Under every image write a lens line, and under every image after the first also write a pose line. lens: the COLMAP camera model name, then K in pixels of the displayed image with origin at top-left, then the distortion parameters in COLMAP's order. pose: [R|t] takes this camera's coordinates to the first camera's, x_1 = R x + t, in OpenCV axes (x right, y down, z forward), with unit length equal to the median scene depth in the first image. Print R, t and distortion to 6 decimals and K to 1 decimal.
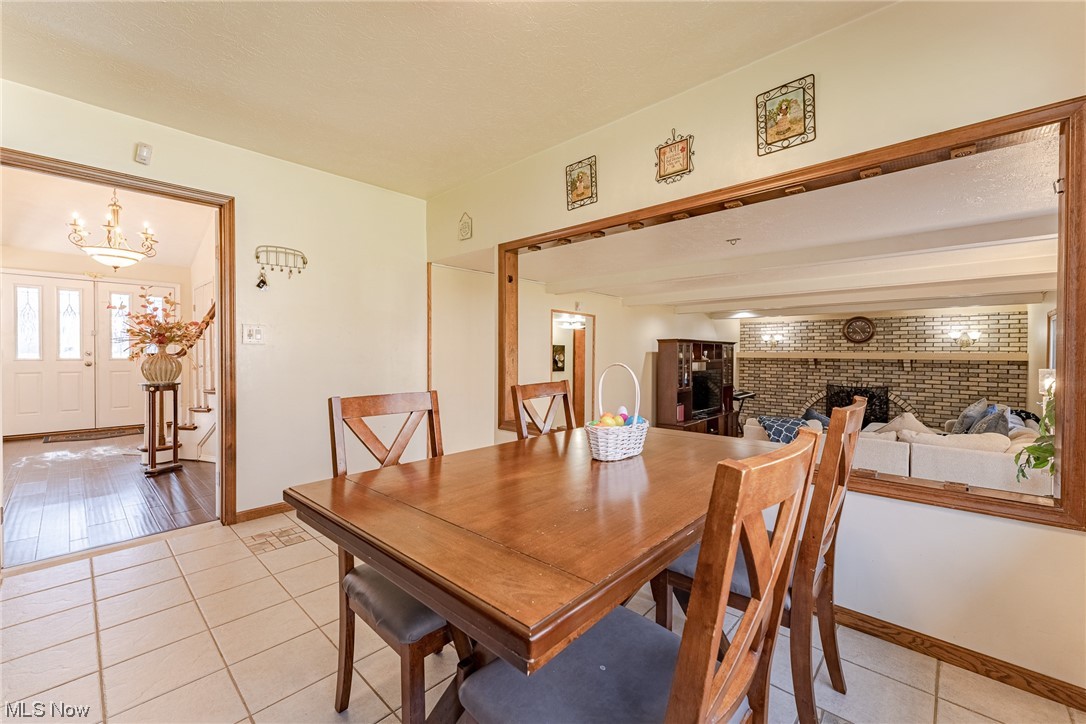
lens RADIAL K [[437.6, 0, 544.6], [0, 437.6, 358.9], [0, 0, 1]] dist [-0.000780, -0.002044]
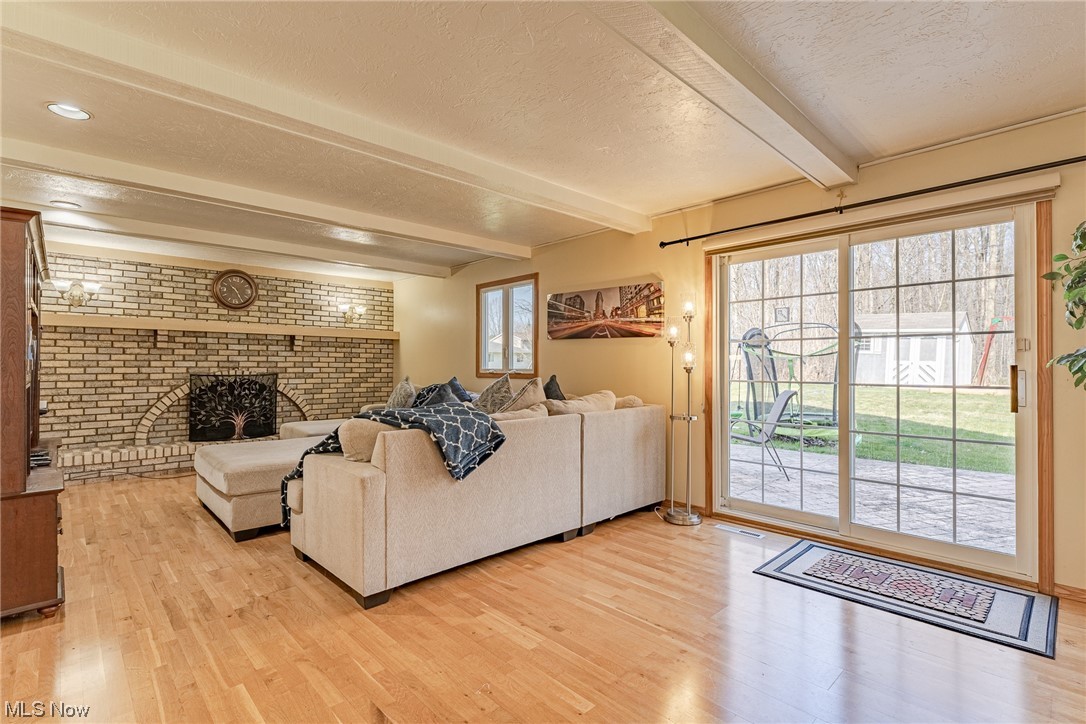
lens RADIAL K [[513.8, 0, 541.6], [0, 513.8, 361.9], [0, 0, 1]] dist [0.001567, -0.002573]
pose [[0.071098, 0.001838, 0.997468, -0.026427], [0.012802, 0.999914, -0.002755, 0.053954], [-0.997387, 0.012965, 0.071069, 0.511519]]
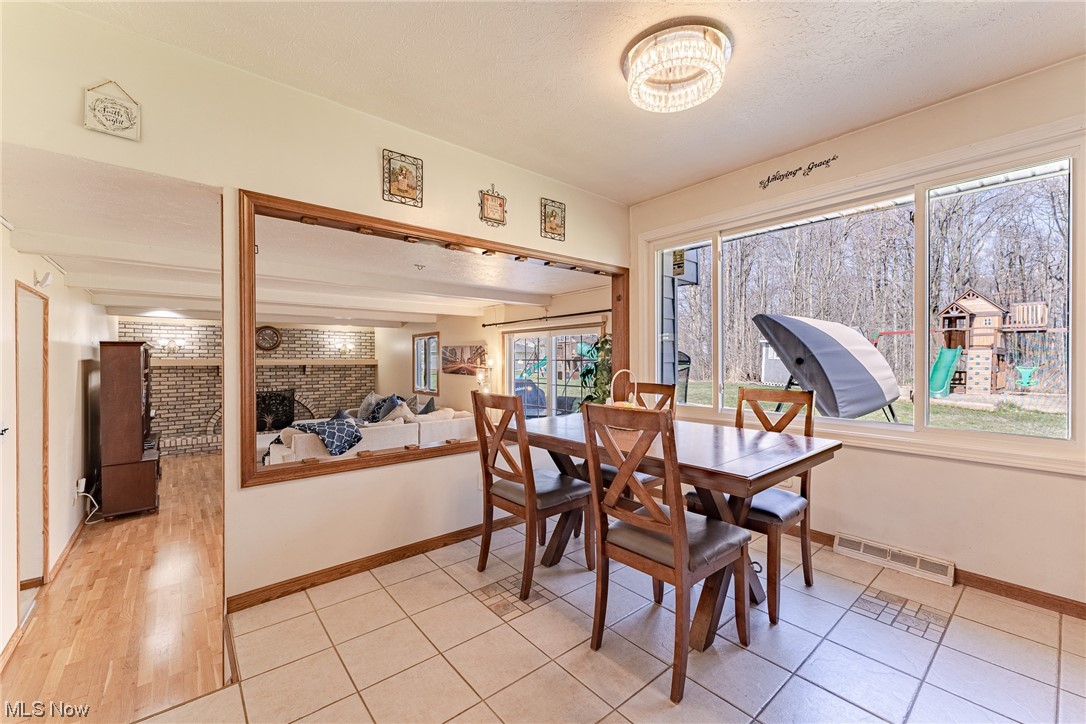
lens RADIAL K [[437.6, 0, 544.8], [0, 437.6, 362.2], [0, 0, 1]] dist [-0.000780, -0.002044]
pose [[0.121534, -0.010421, 0.992533, -0.277131], [0.015155, 0.999848, 0.008642, -0.006647], [-0.992472, 0.013992, 0.121674, 0.207835]]
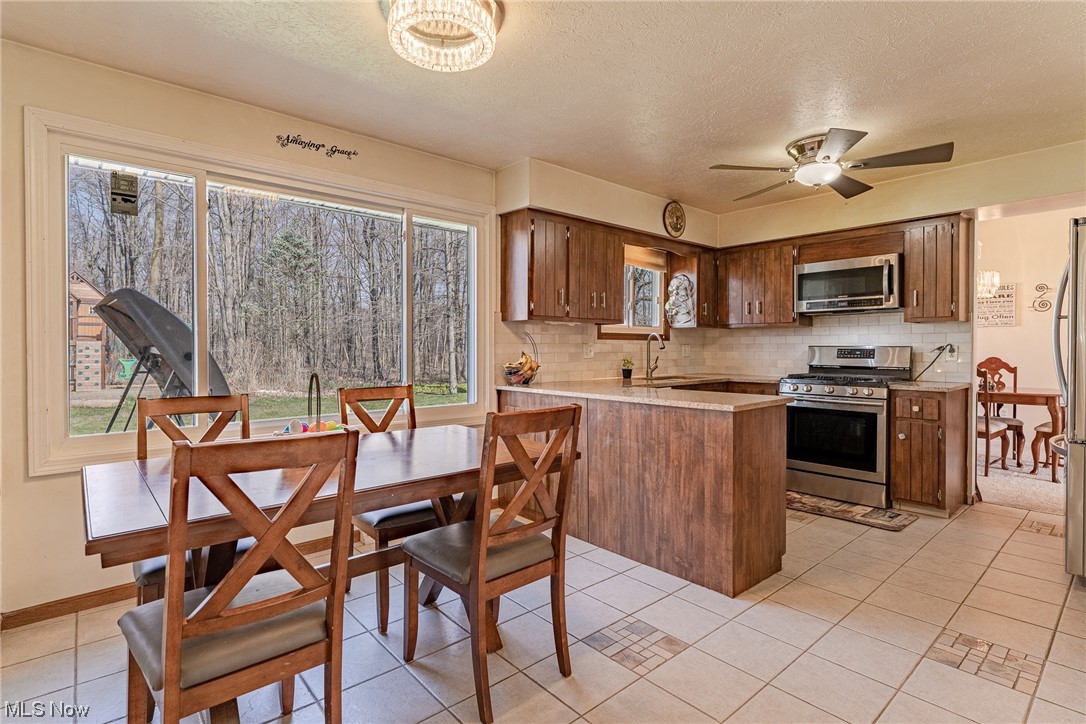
lens RADIAL K [[528.5, 0, 530.7], [0, 528.5, 353.7], [0, 0, 1]] dist [0.001122, -0.001216]
pose [[-0.993843, -0.001352, 0.110786, -0.093482], [0.001345, 0.999705, 0.024267, -0.012876], [-0.110786, 0.024266, -0.993548, 0.419269]]
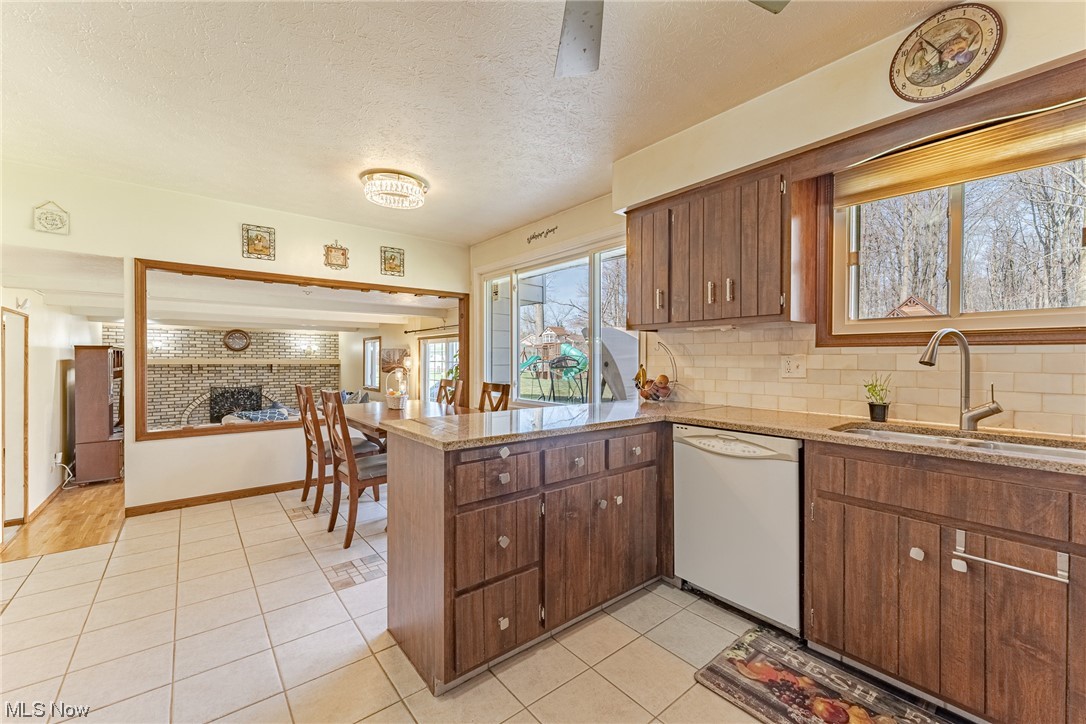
lens RADIAL K [[437.6, 0, 559.0], [0, 437.6, 361.4], [0, 0, 1]] dist [-0.000780, -0.002044]
pose [[0.116295, -0.008395, 0.993179, -0.411394], [0.009967, 0.999924, 0.007285, -0.008592], [-0.993165, 0.009052, 0.116369, -0.034961]]
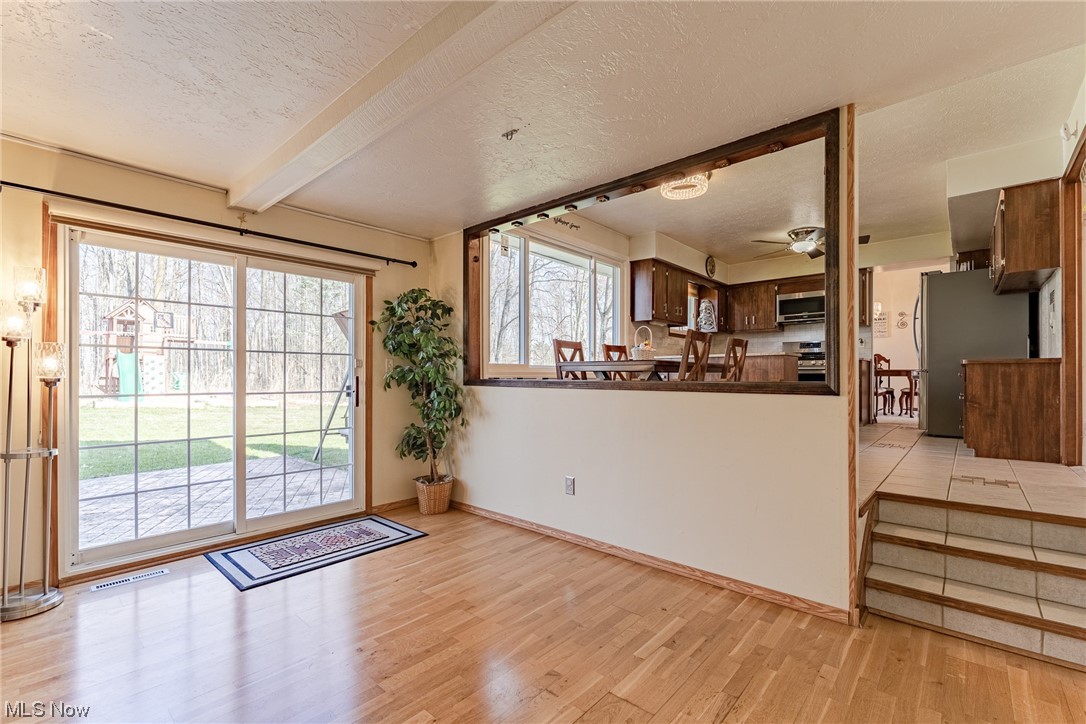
lens RADIAL K [[474.4, 0, 530.4], [0, 474.4, 375.8], [0, 0, 1]] dist [-0.004218, 0.000204]
pose [[-0.999979, -0.004392, -0.004704, 0.160881], [-0.004432, 0.999955, 0.008408, 0.053729], [0.004666, 0.008429, -0.999954, 0.718992]]
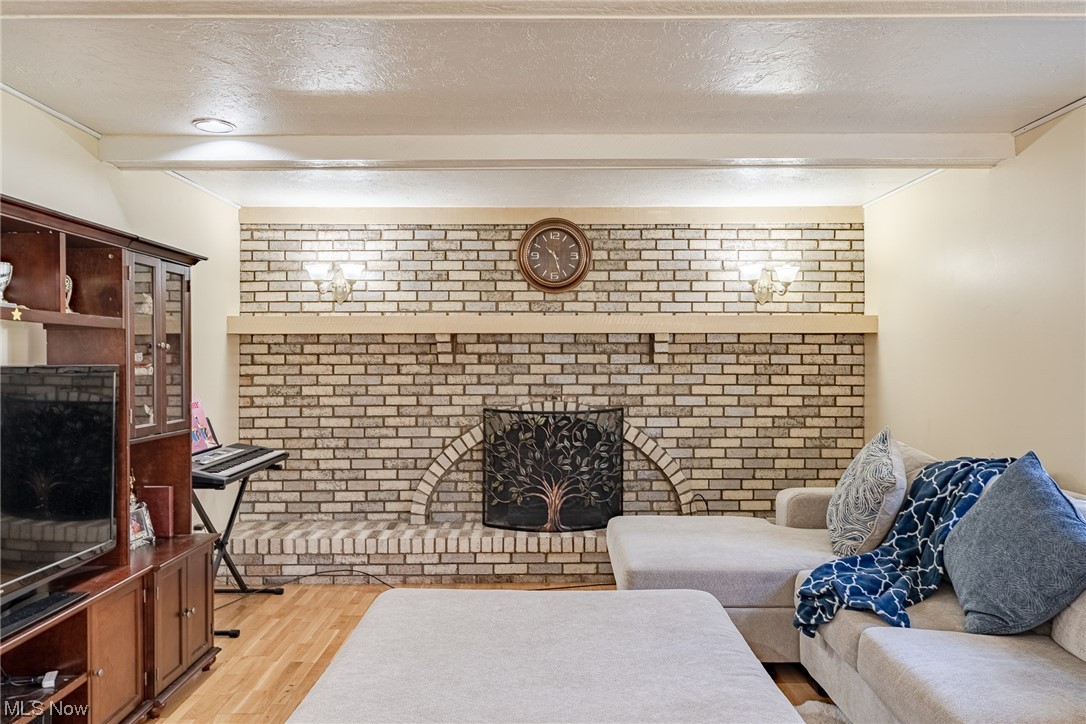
lens RADIAL K [[728.9, 0, 538.9], [0, 728.9, 360.5], [0, 0, 1]] dist [0.000833, 0.000667]
pose [[0.732424, -0.007024, 0.680813, 0.311584], [0.016134, 0.999845, -0.007042, 0.027355], [-0.680658, 0.016142, 0.732424, 0.597563]]
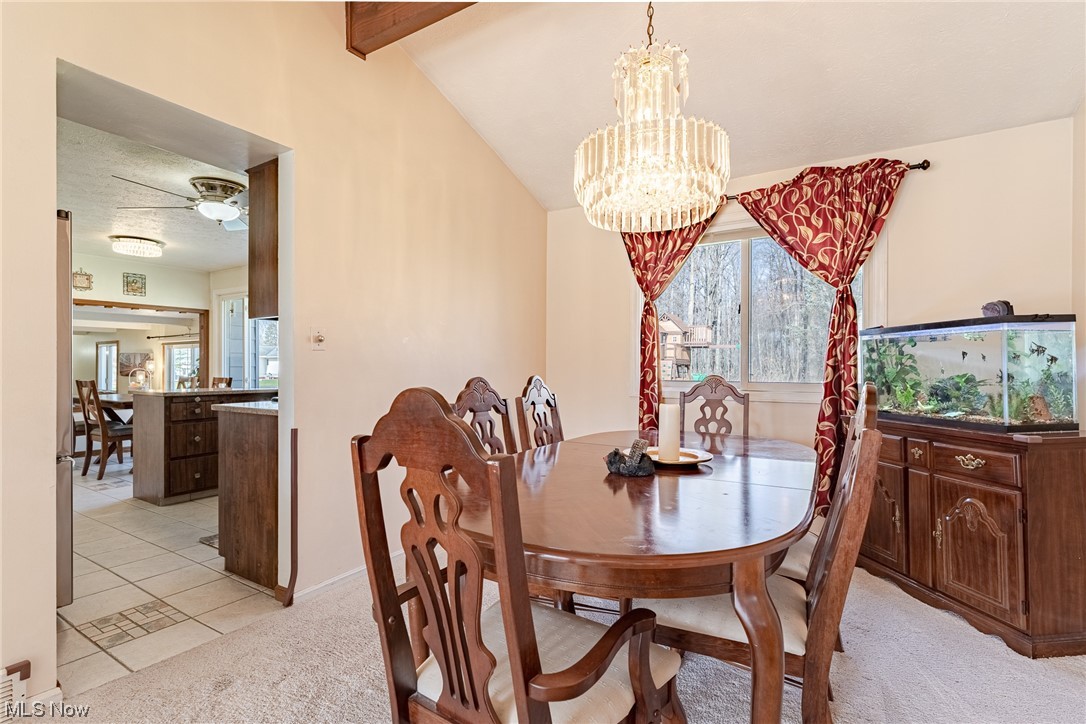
lens RADIAL K [[513.8, 0, 570.8], [0, 513.8, 366.8], [0, 0, 1]] dist [0.001567, -0.002573]
pose [[-0.227915, -0.001736, 0.973679, -0.871270], [0.009942, 0.999942, 0.004110, 0.003767], [-0.973630, 0.010617, -0.227885, -0.266876]]
